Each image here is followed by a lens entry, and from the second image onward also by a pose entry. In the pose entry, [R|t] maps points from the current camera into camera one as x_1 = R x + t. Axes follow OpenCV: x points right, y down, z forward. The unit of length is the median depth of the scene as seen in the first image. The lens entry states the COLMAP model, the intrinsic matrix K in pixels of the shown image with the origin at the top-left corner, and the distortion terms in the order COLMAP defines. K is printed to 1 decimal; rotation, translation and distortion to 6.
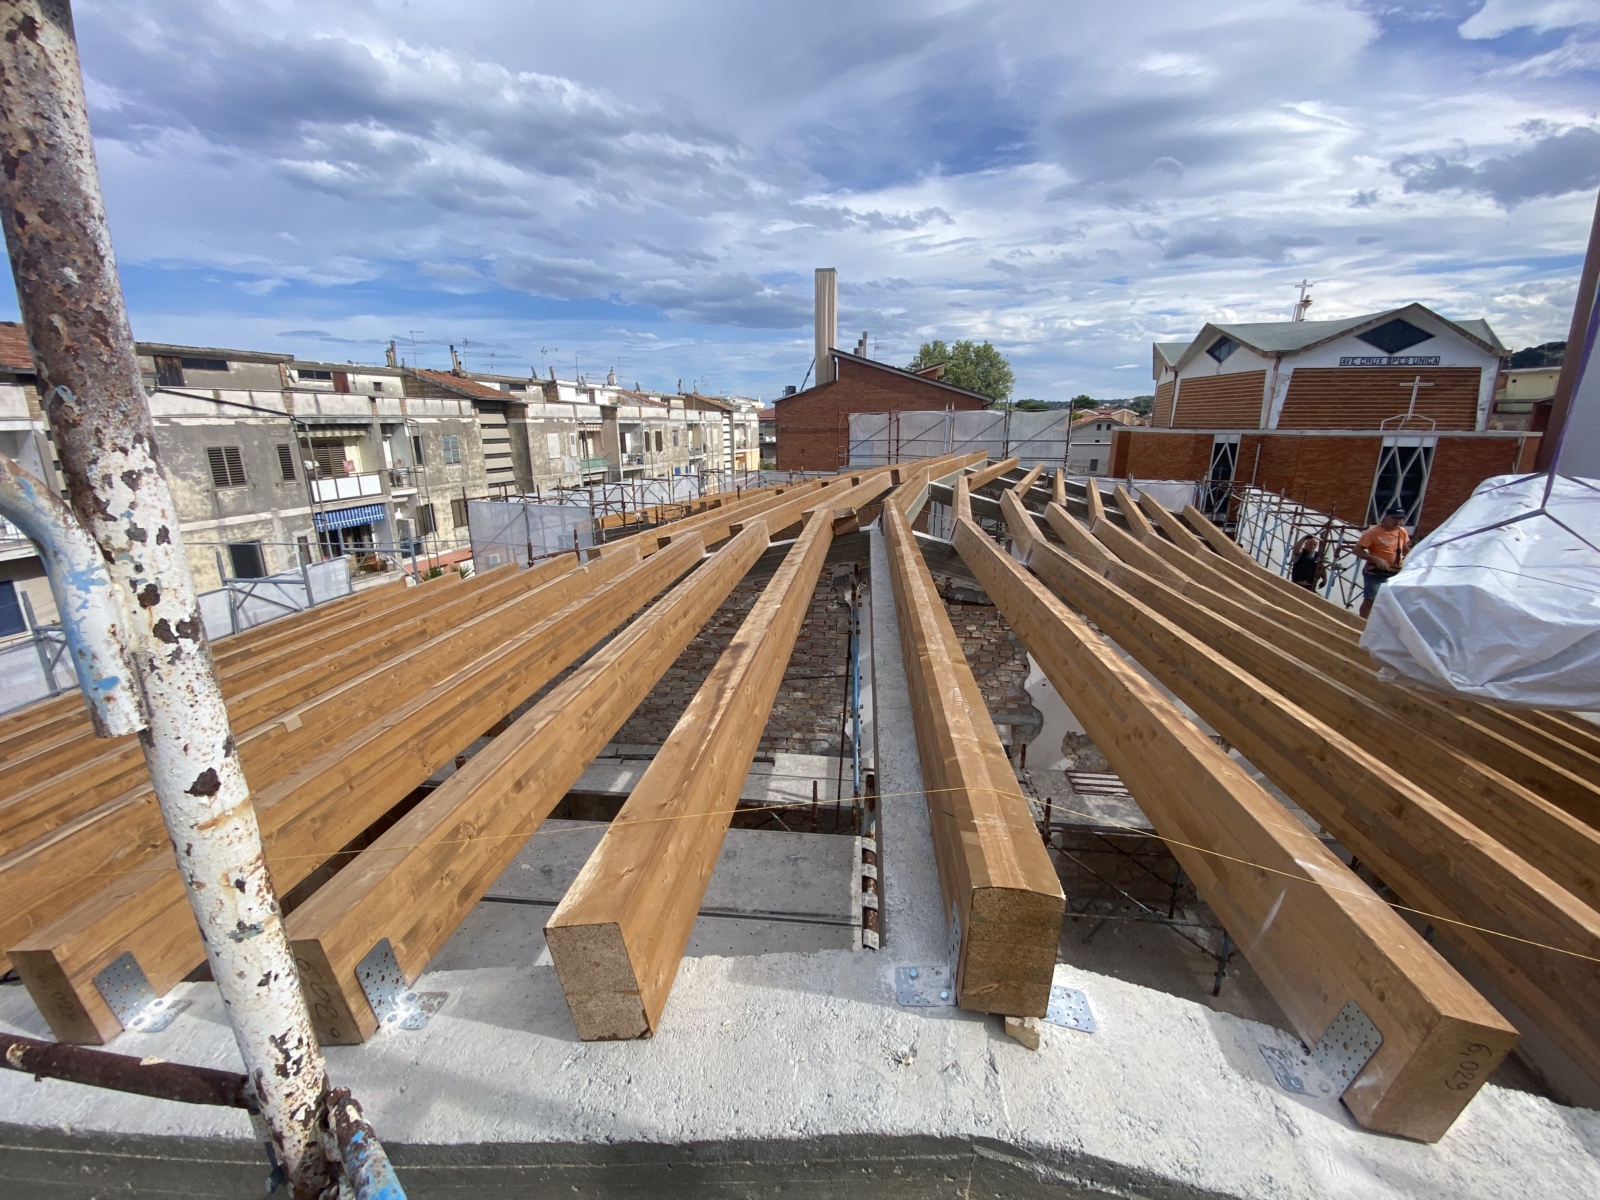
lens RADIAL K [[648.3, 0, 804.0], [0, 648.3, 600.9], [0, 0, 1]] dist [0.027140, -0.030331]
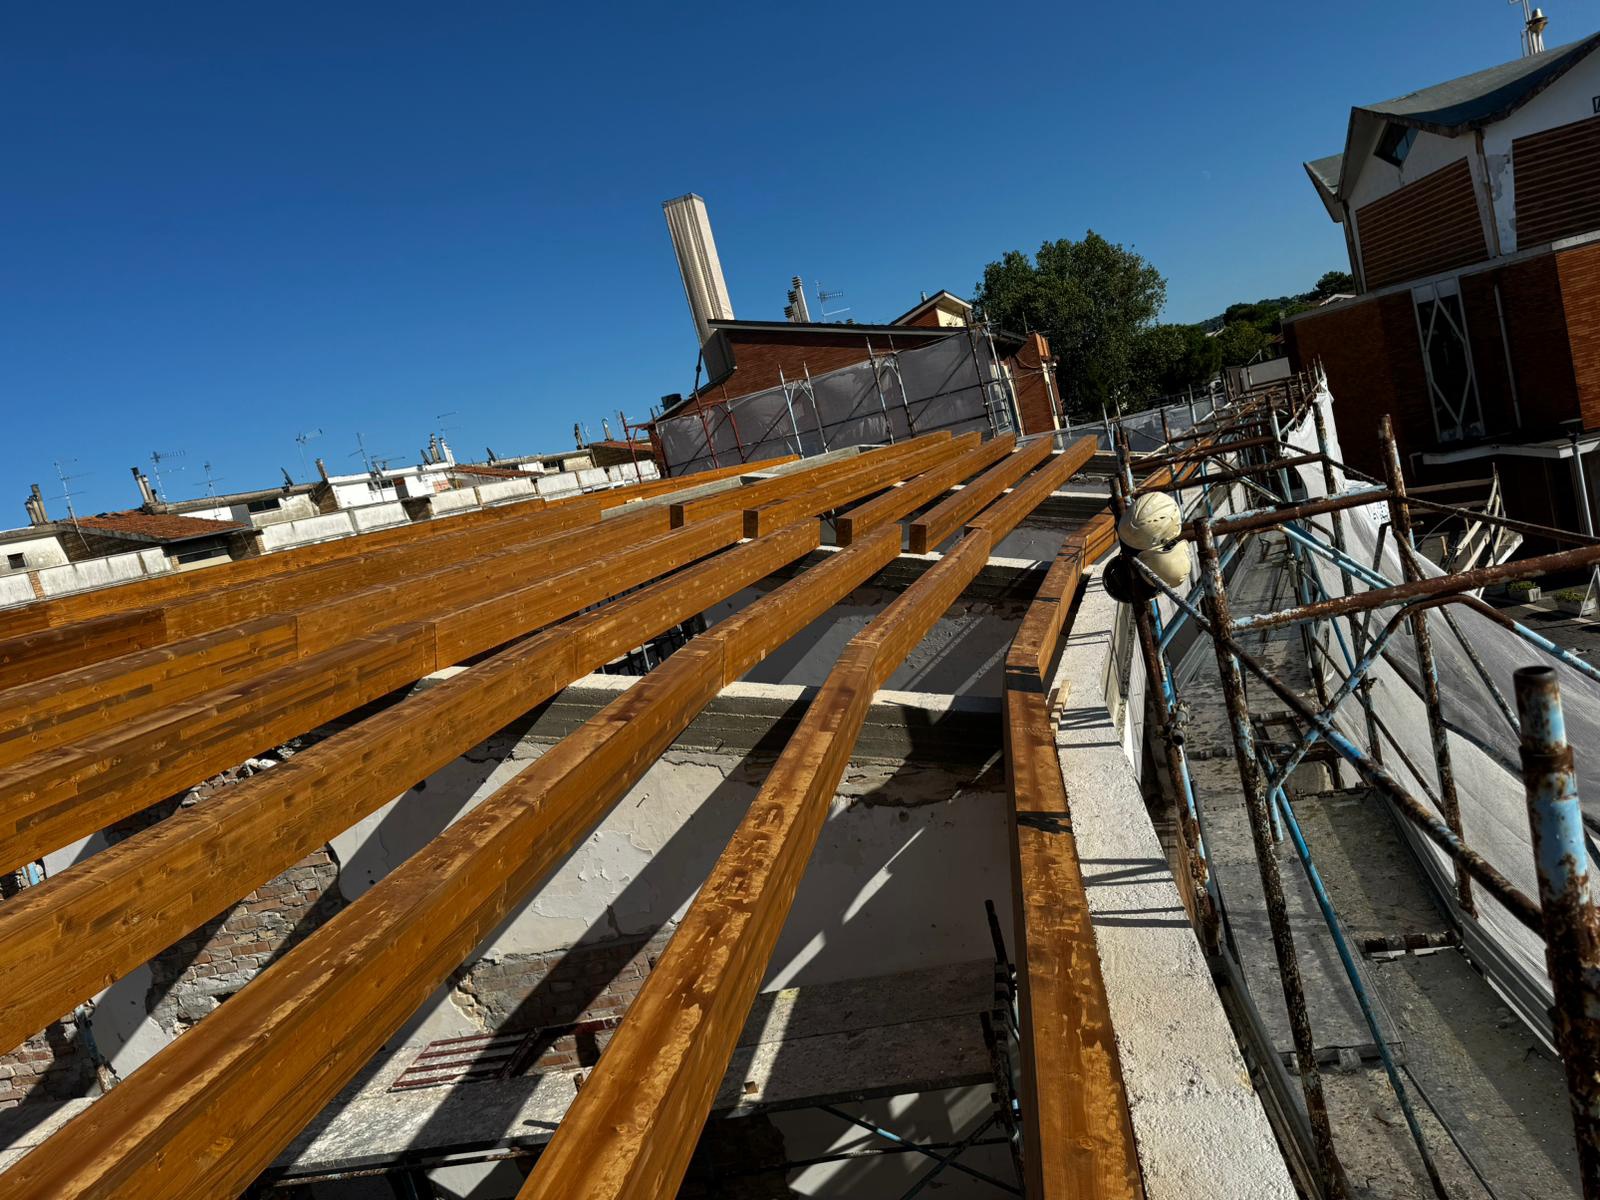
lens RADIAL K [[1131.8, 0, 809.6], [0, 1131.8, 581.9], [0, 0, 1]] dist [0.081969, -0.112843]
pose [[0.968568, -0.230526, -0.093460, 0.180513], [0.214370, 0.964134, -0.156497, 0.023994], [0.126184, 0.131543, 0.983247, 0.025517]]
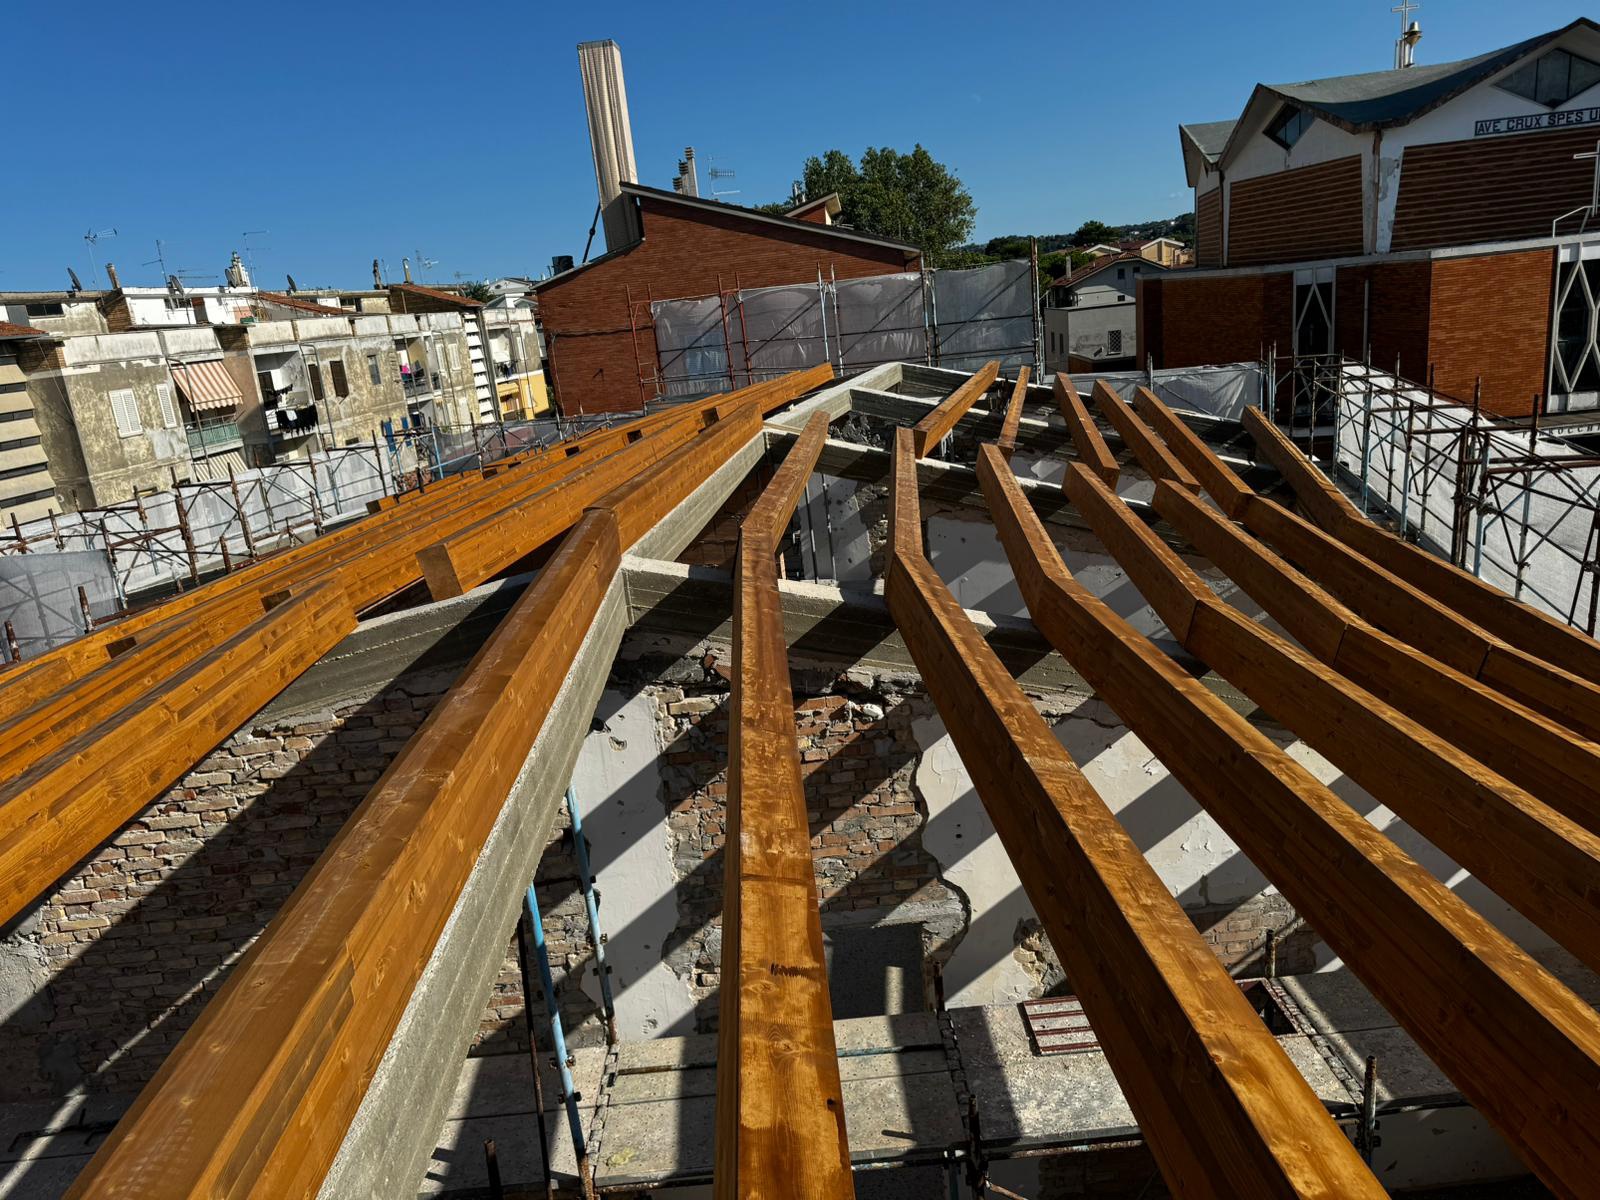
lens RADIAL K [[1130.1, 0, 800.0], [0, 1130.1, 600.0], [0, 0, 1]] dist [0.067512, -0.110739]
pose [[0.985401, -0.129385, 0.110656, 0.038295], [0.130779, 0.991397, -0.005405, -0.013814], [-0.109005, 0.019797, 0.993844, 0.031624]]
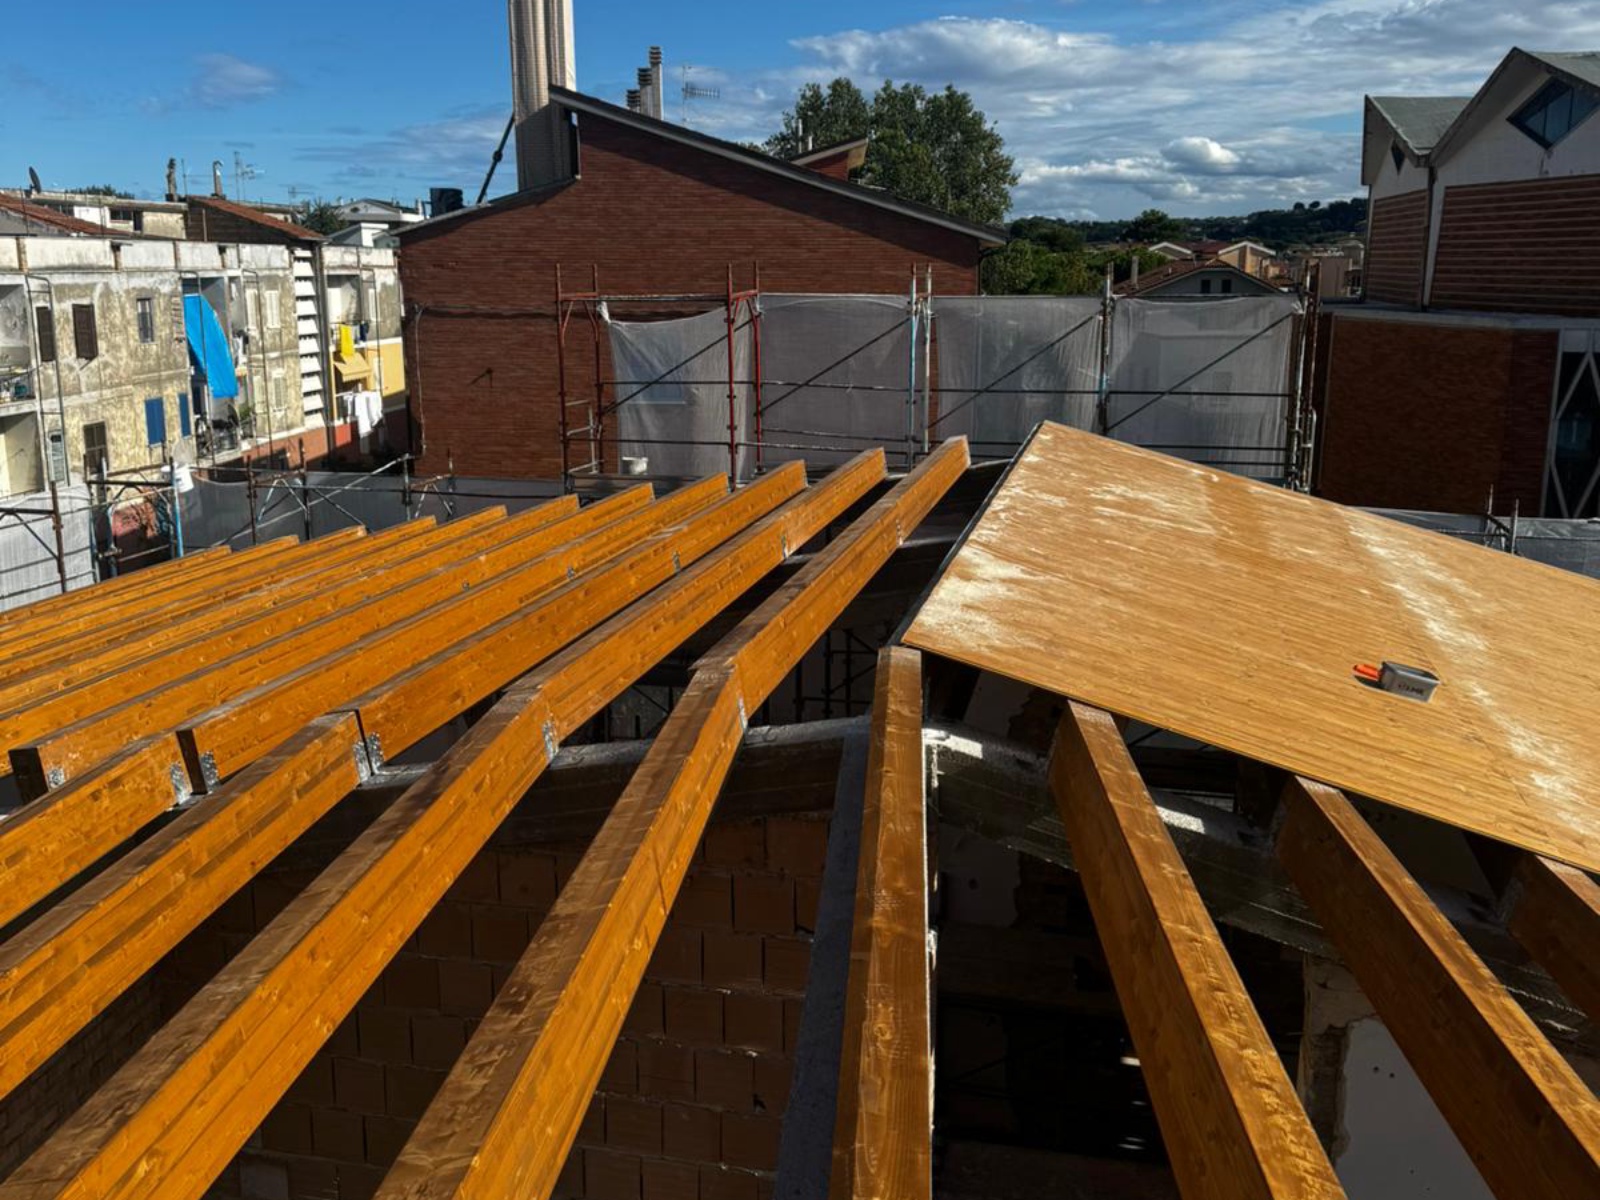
lens RADIAL K [[1492.1, 0, 799.6], [0, 1492.1, 588.1], [0, 0, 1]] dist [0.091916, -0.168113]
pose [[0.985531, -0.030898, 0.166656, 0.029148], [0.039732, 0.997962, -0.049938, -0.077371], [-0.164774, 0.055837, 0.984750, 0.204806]]
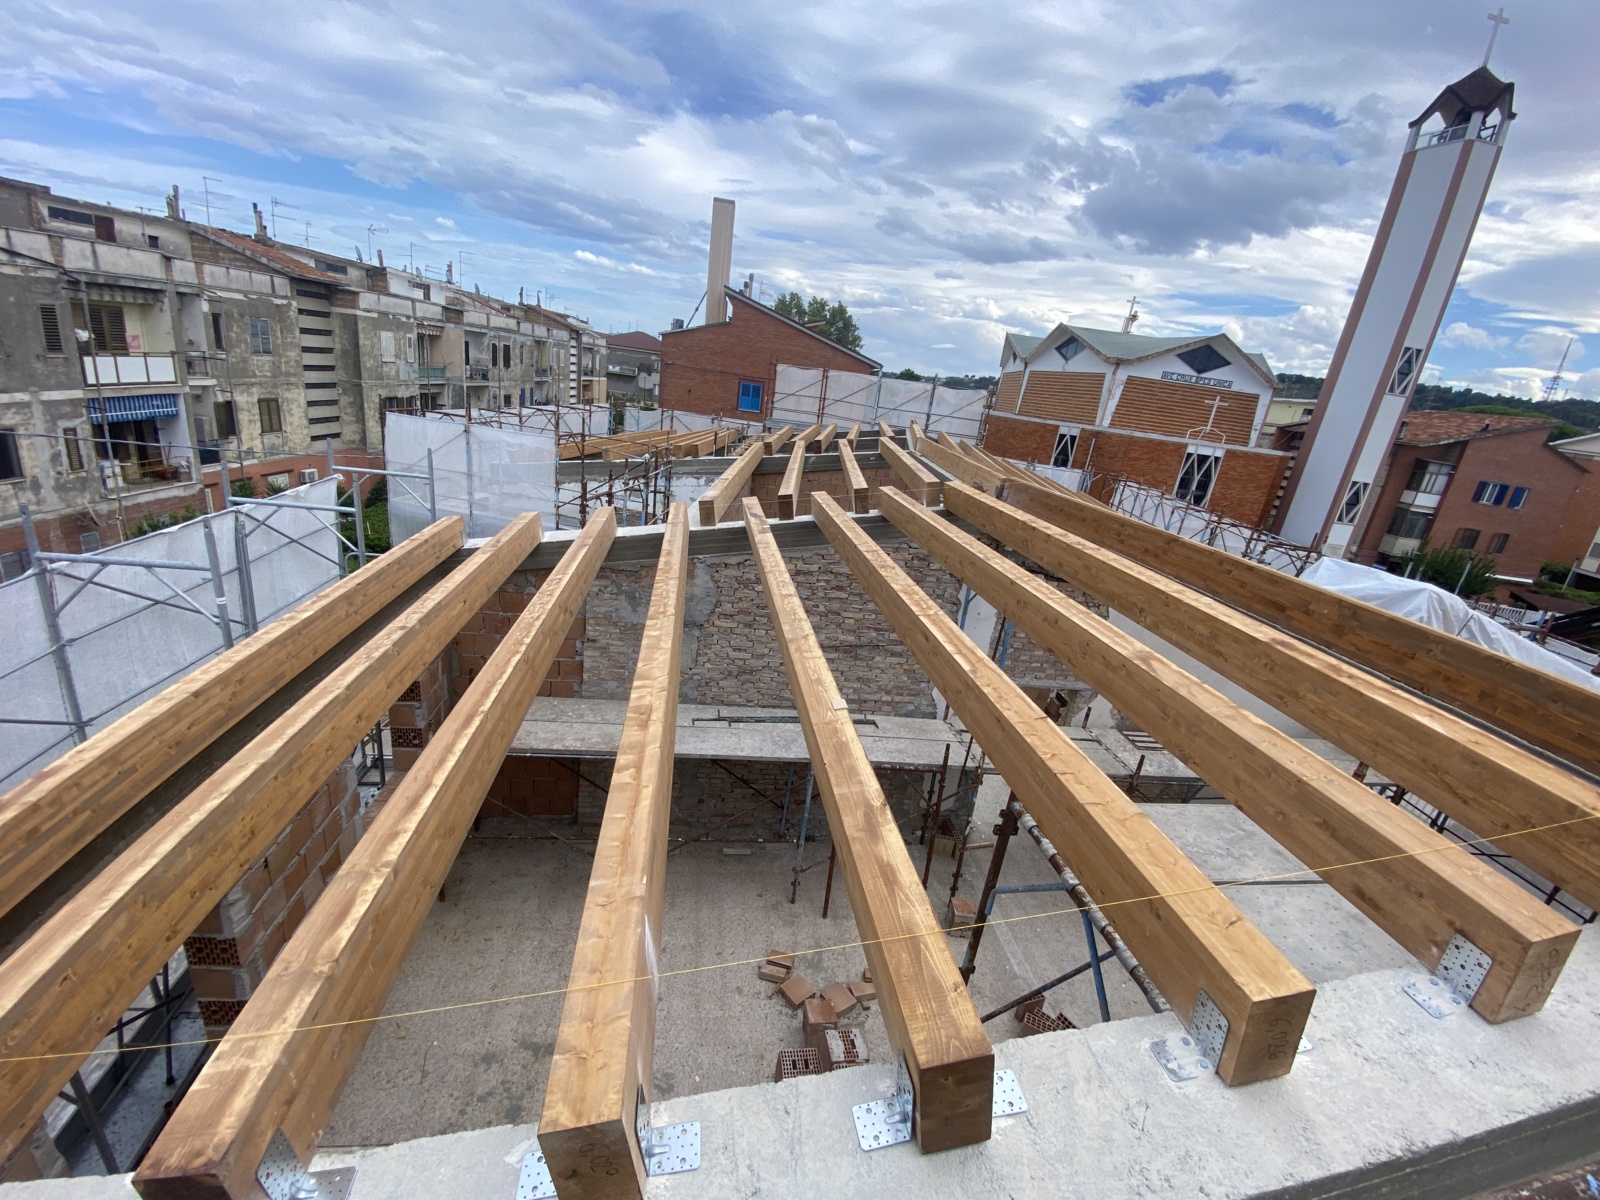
lens RADIAL K [[648.6, 0, 805.2], [0, 648.6, 602.9], [0, 0, 1]] dist [0.002001, -0.012681]
pose [[0.959987, 0.041535, 0.276946, -0.098281], [-0.064075, 0.995283, 0.072838, -0.001986], [-0.272614, -0.087669, 0.958121, 0.015886]]
